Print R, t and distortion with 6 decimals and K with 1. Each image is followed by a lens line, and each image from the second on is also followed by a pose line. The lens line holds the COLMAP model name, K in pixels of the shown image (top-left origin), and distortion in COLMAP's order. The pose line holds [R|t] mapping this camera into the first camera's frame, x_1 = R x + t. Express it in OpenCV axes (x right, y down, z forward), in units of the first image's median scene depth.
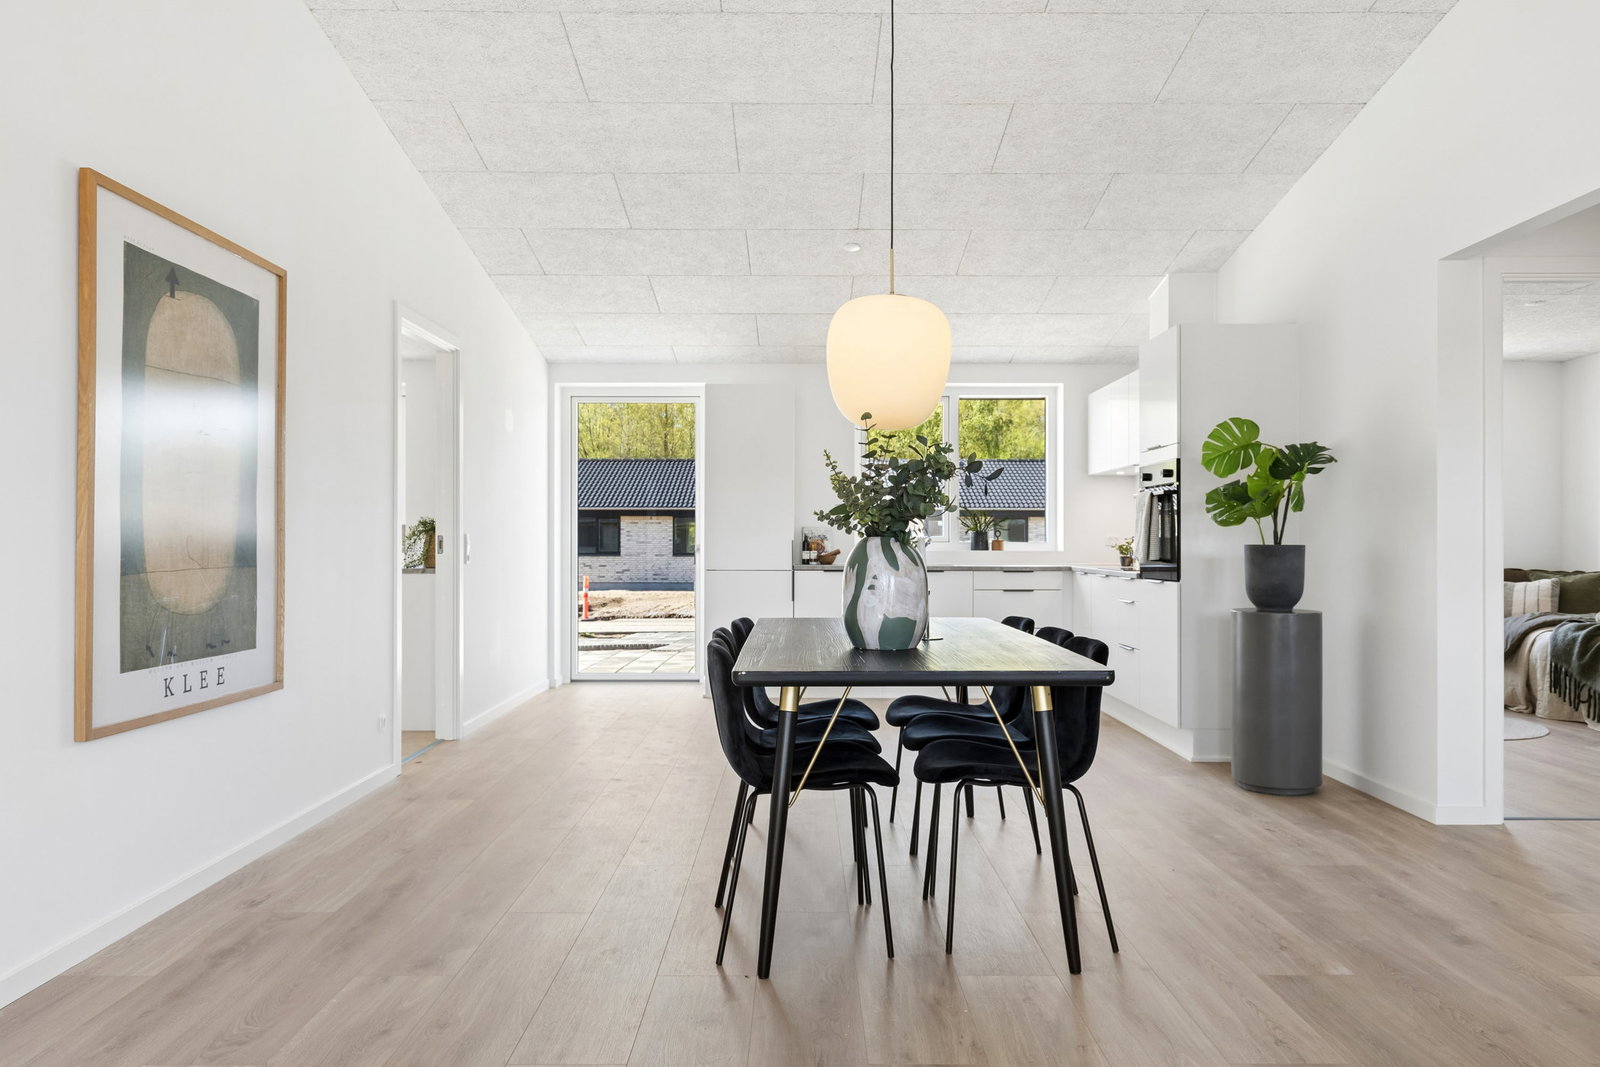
lens RADIAL K [[1121.1, 0, 800.0], [0, 1121.1, 533.5], [0, 0, 1]] dist [0.003310, -0.000493]
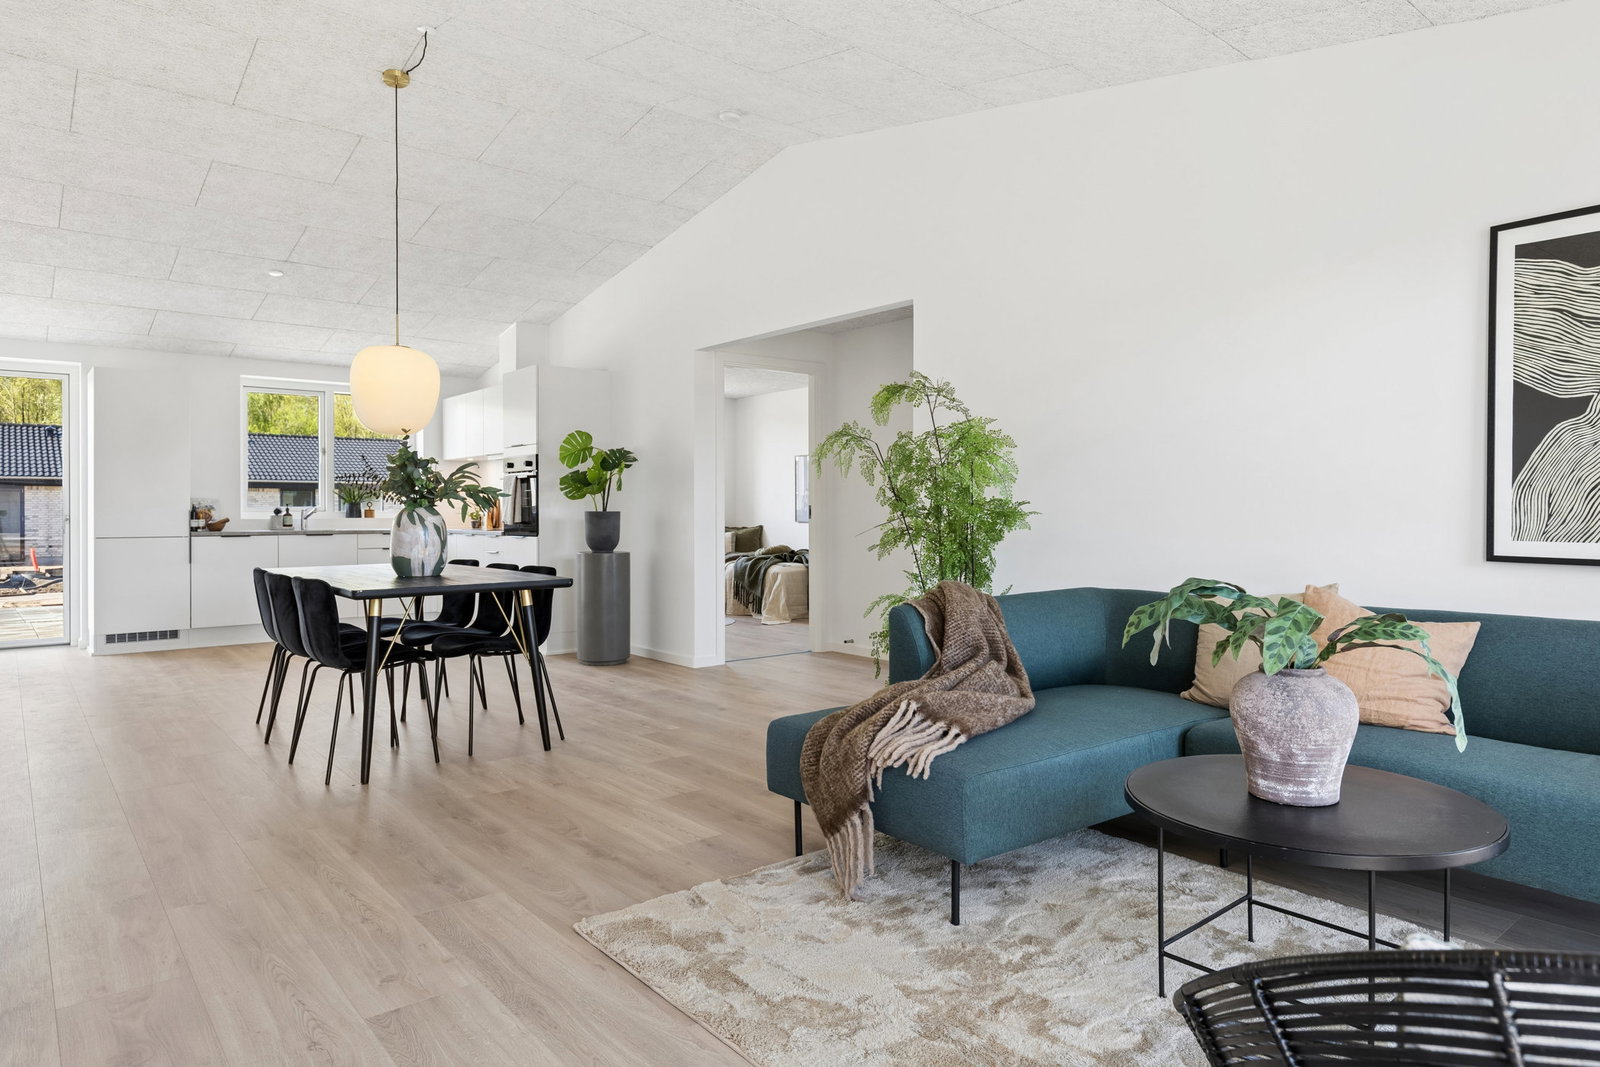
lens RADIAL K [[975.3, 0, 800.0], [0, 975.3, 533.5], [0, 0, 1]] dist [0.000179, 0.000438]
pose [[0.773878, -0.018987, 0.633050, -0.226683], [-0.000050, 0.999549, 0.030041, -0.000226], [-0.633335, -0.023280, 0.773528, -0.242346]]
